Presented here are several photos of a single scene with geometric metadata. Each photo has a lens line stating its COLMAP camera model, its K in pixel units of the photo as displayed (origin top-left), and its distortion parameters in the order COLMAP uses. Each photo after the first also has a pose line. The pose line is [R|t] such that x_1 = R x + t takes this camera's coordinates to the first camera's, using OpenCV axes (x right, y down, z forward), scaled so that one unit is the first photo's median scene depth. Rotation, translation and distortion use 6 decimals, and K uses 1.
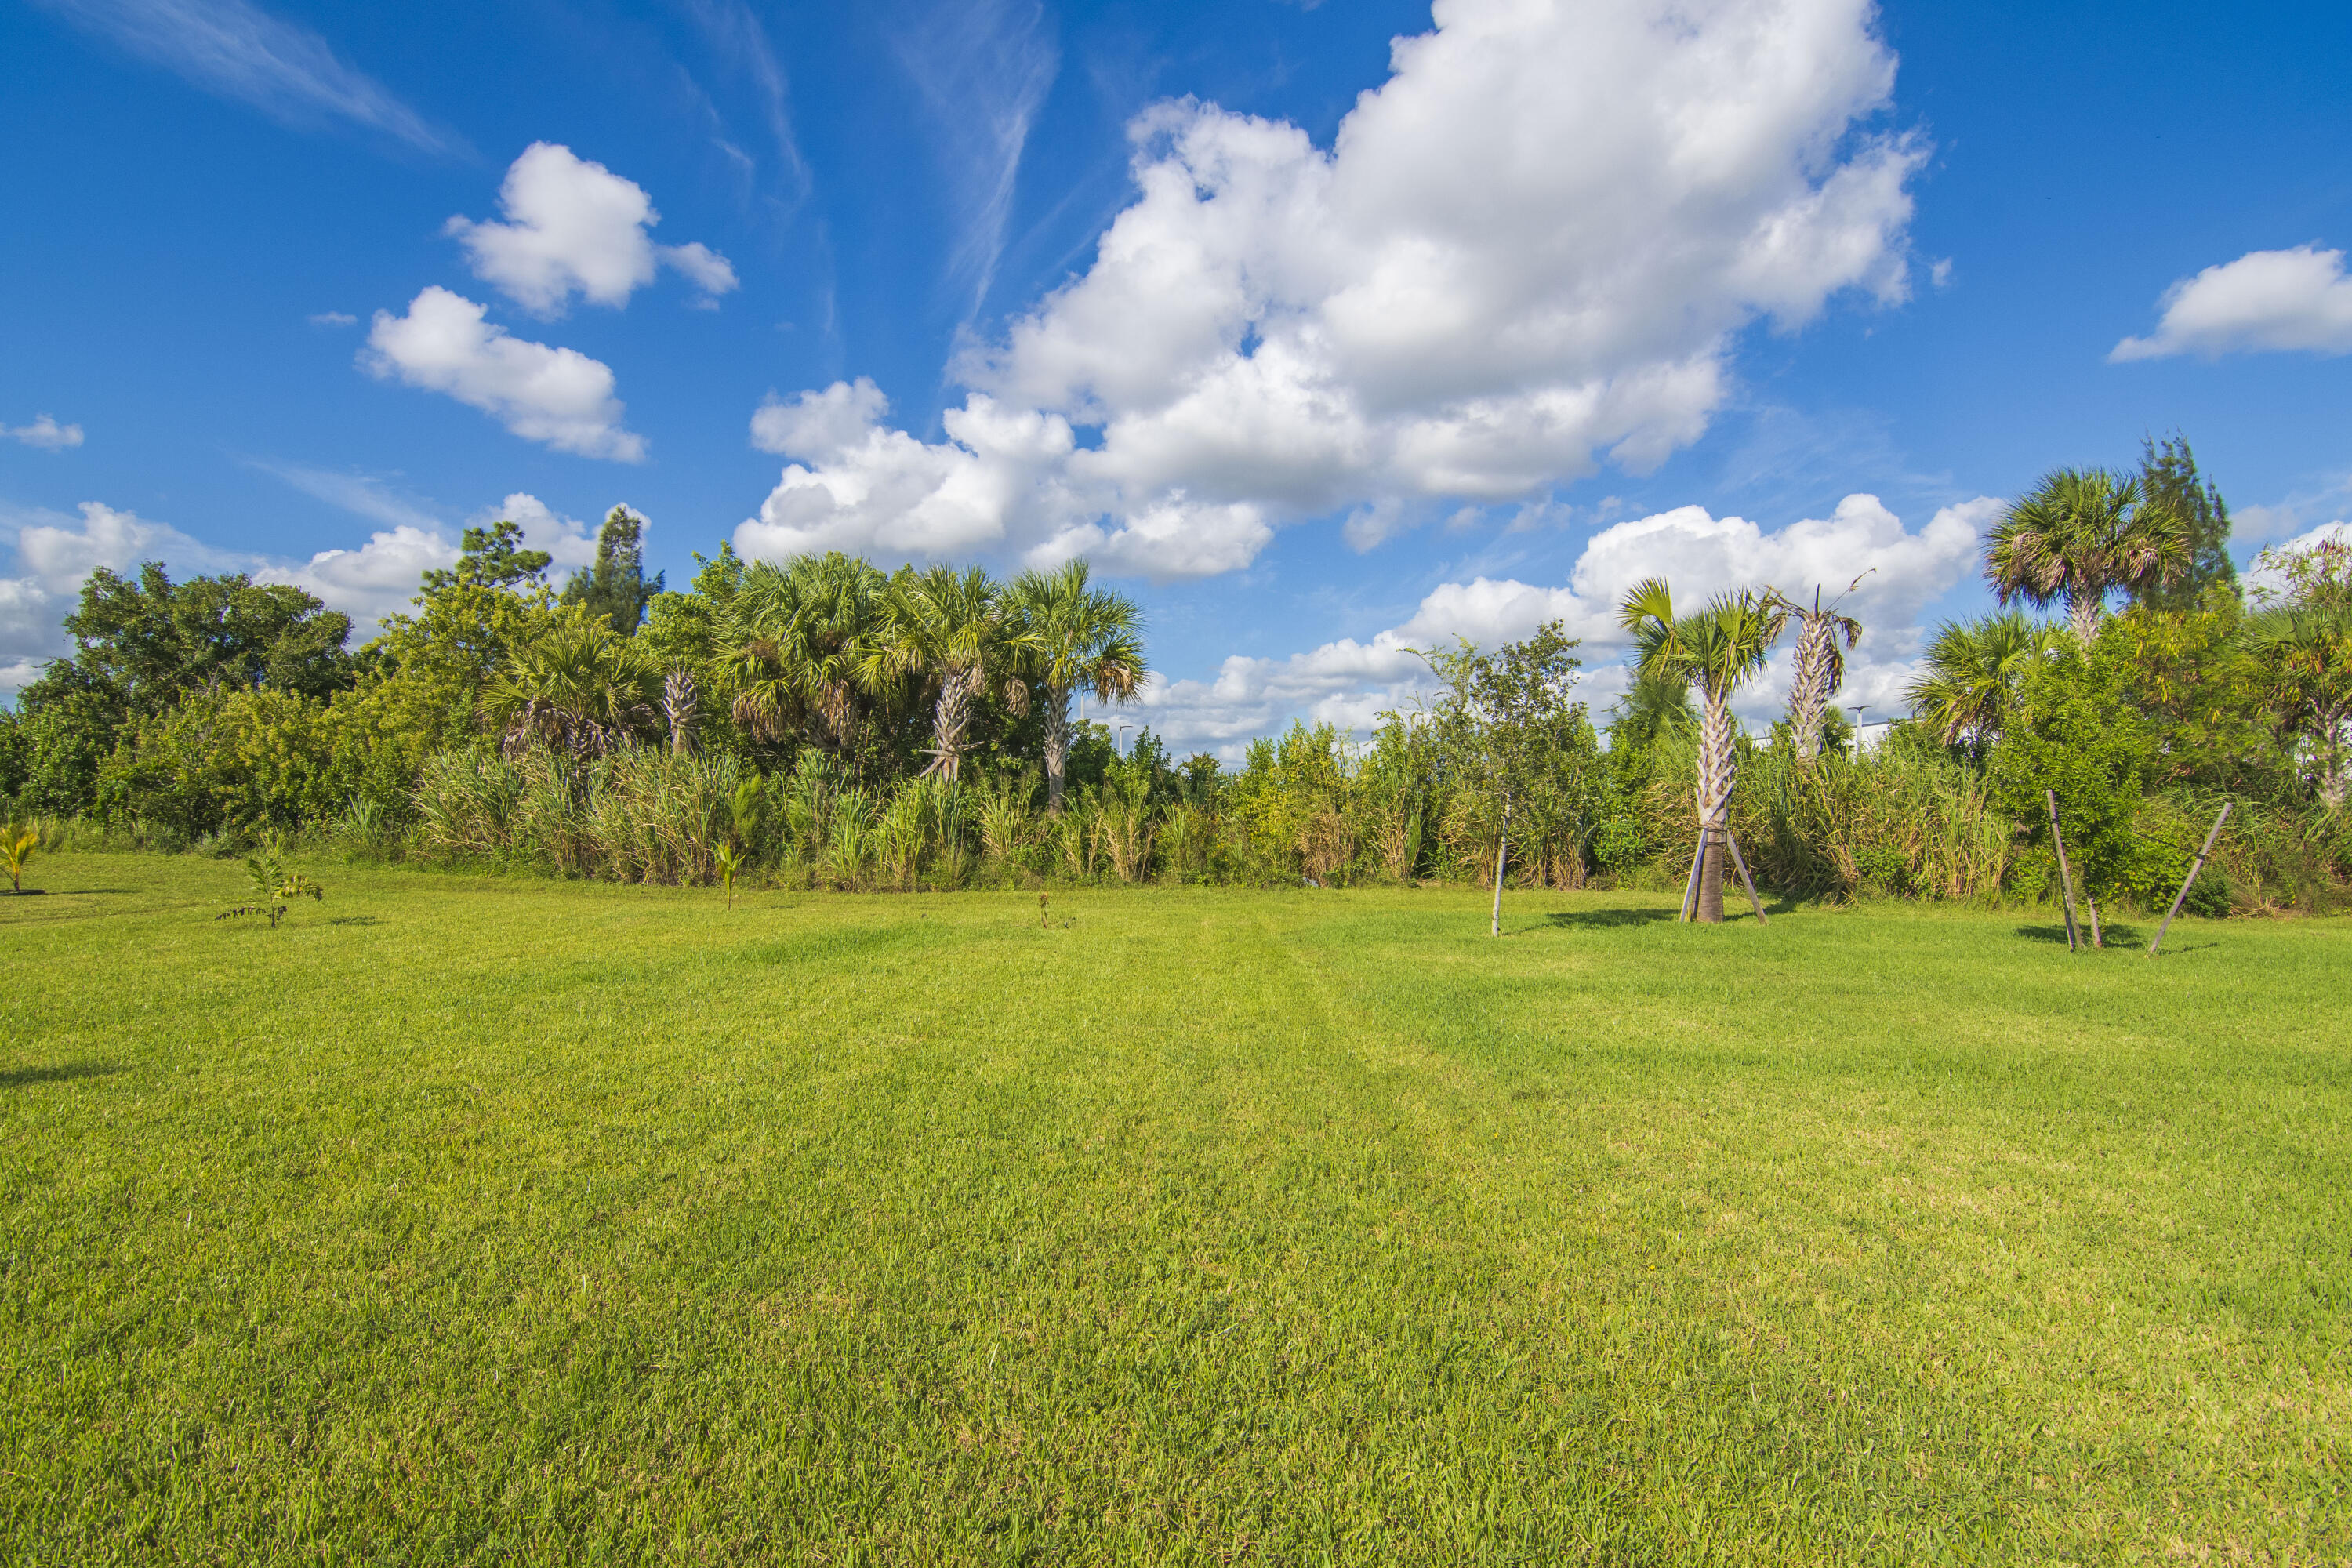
lens RADIAL K [[1144.6, 0, 1146.0], [0, 1144.6, 784.6], [0, 0, 1]] dist [0.002326, -0.016943]
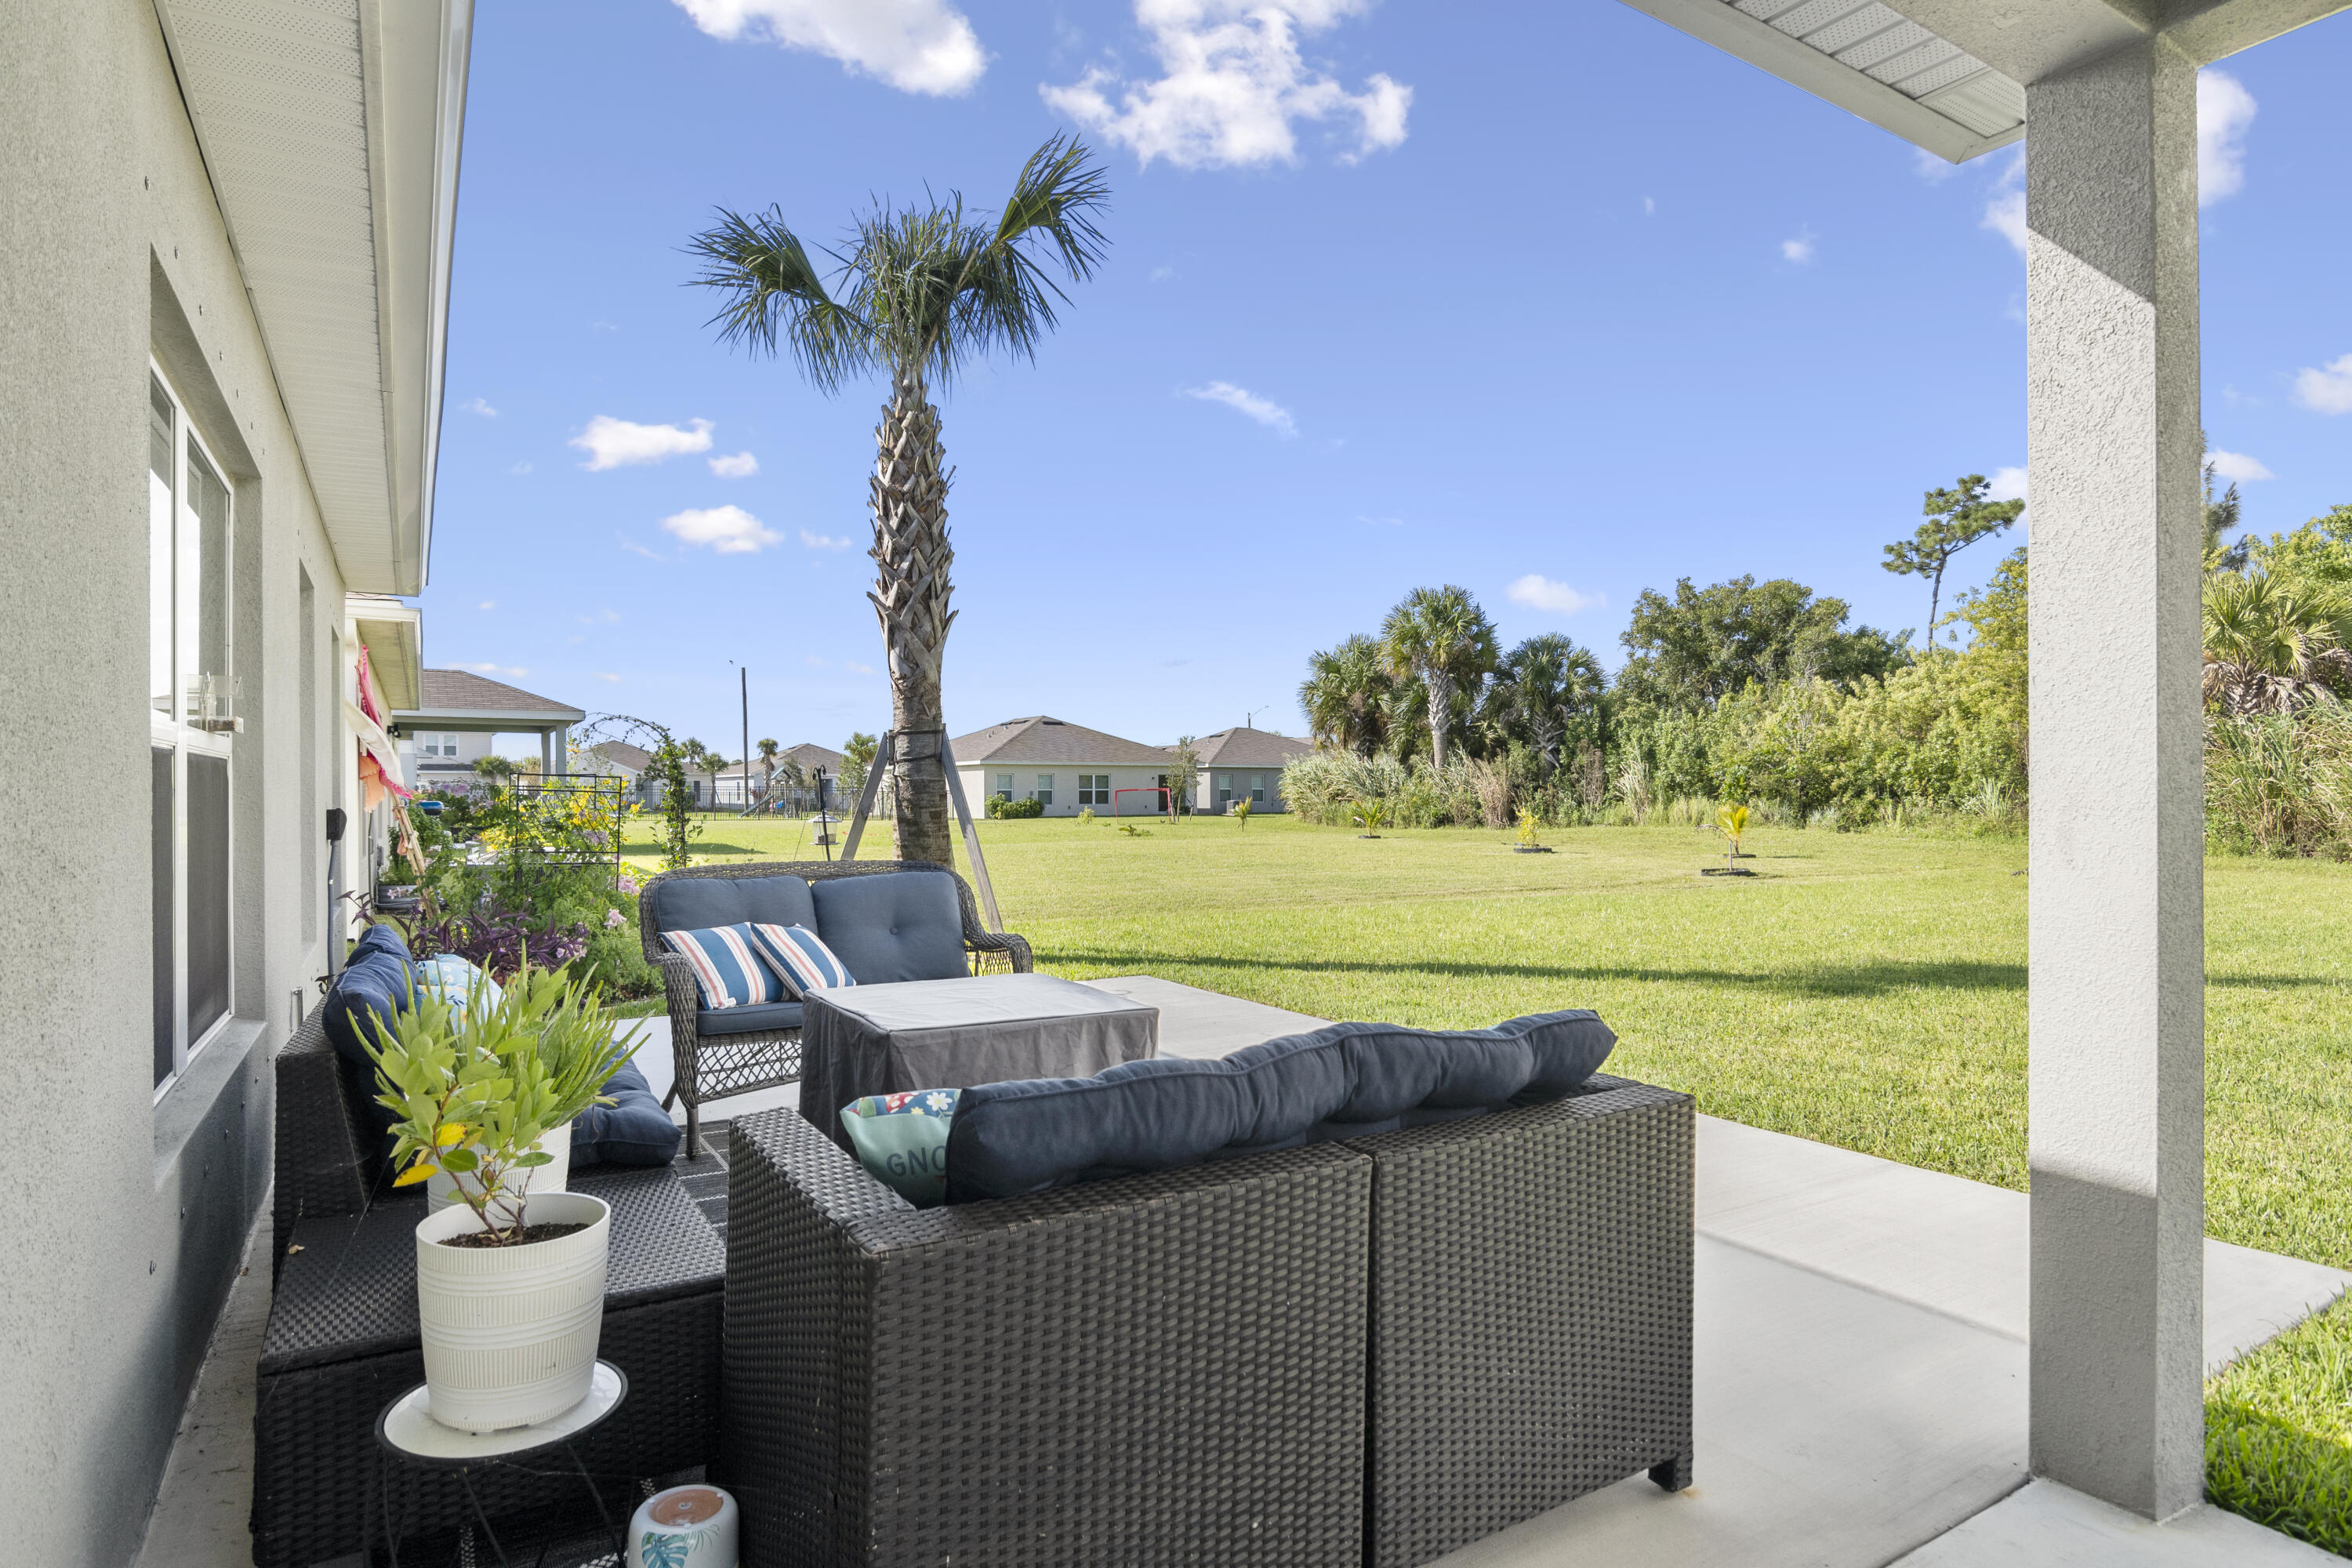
lens RADIAL K [[1250.6, 0, 1153.9], [0, 1250.6, 800.0], [0, 0, 1]] dist [-0.000072, -0.014255]
pose [[0.531563, -0.013421, -0.846912, -0.141609], [0.033725, 0.999417, 0.005330, 0.004717], [0.846347, -0.031395, 0.531706, -0.189111]]
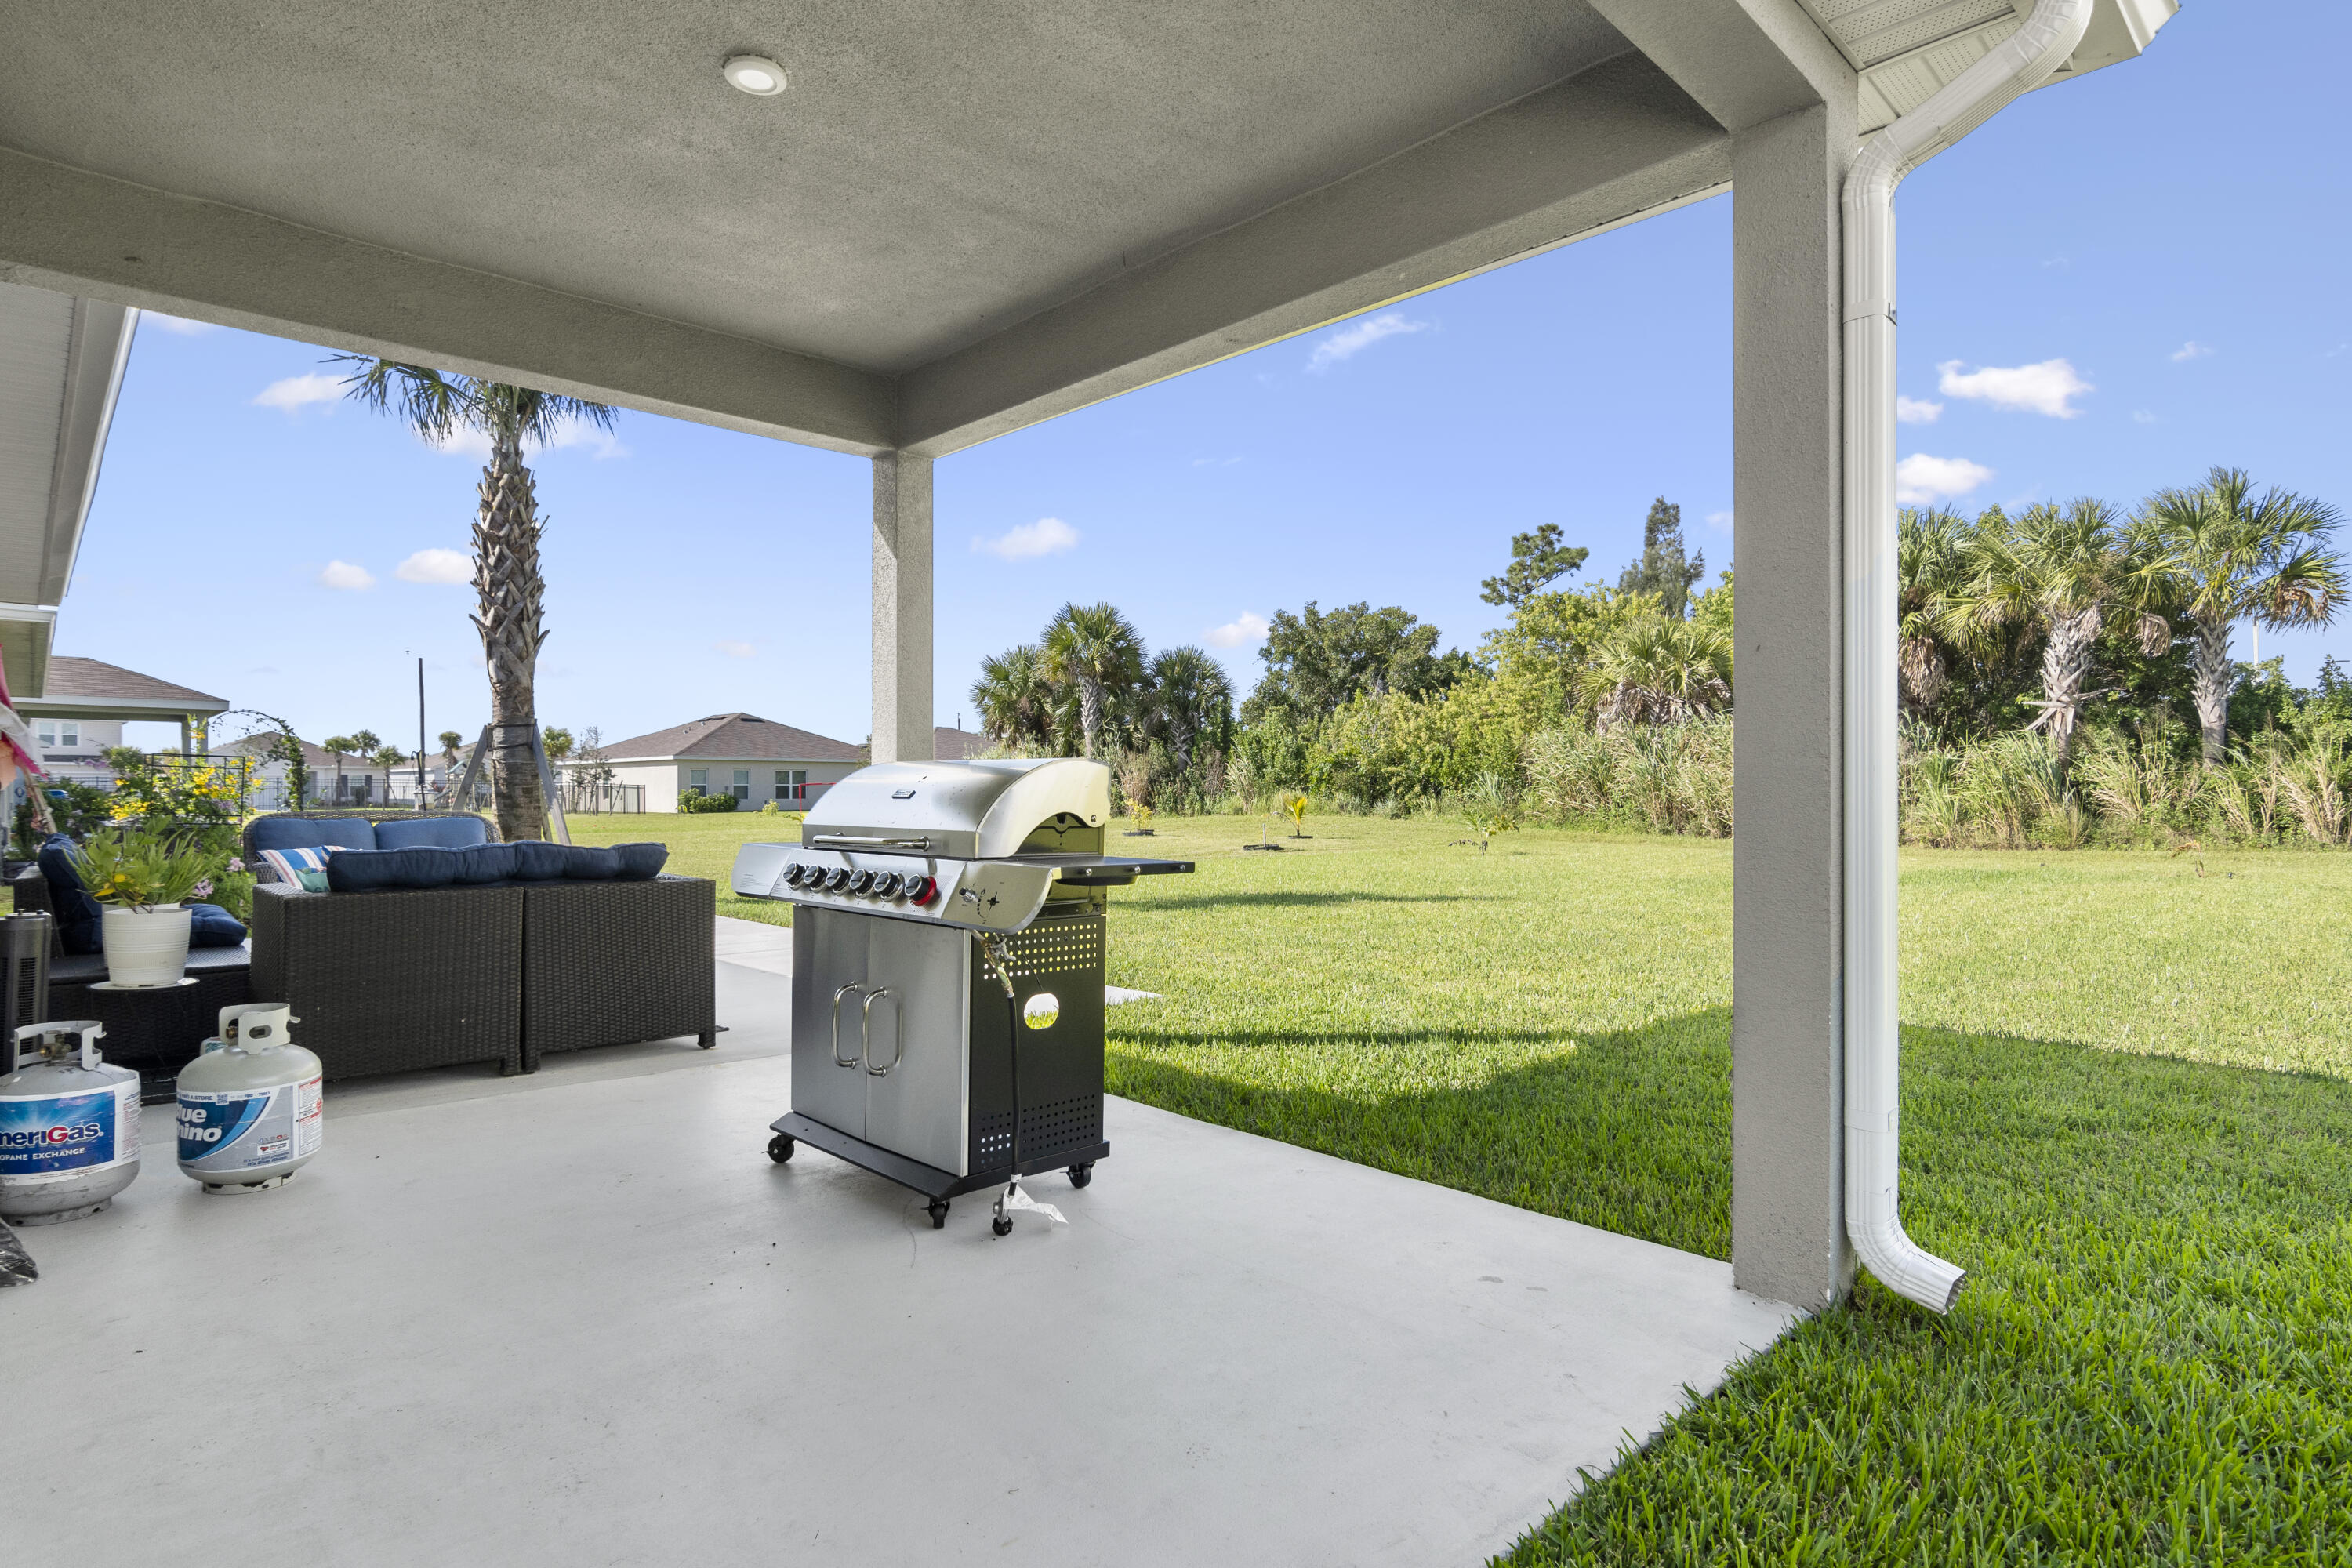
lens RADIAL K [[1226.2, 0, 1151.2], [0, 1226.2, 795.9], [0, 0, 1]] dist [-0.002456, -0.007357]
pose [[0.699629, -0.014002, -0.714369, 0.016553], [0.029768, 0.999511, 0.009563, 0.014209], [0.713886, -0.027956, 0.699704, -0.203258]]
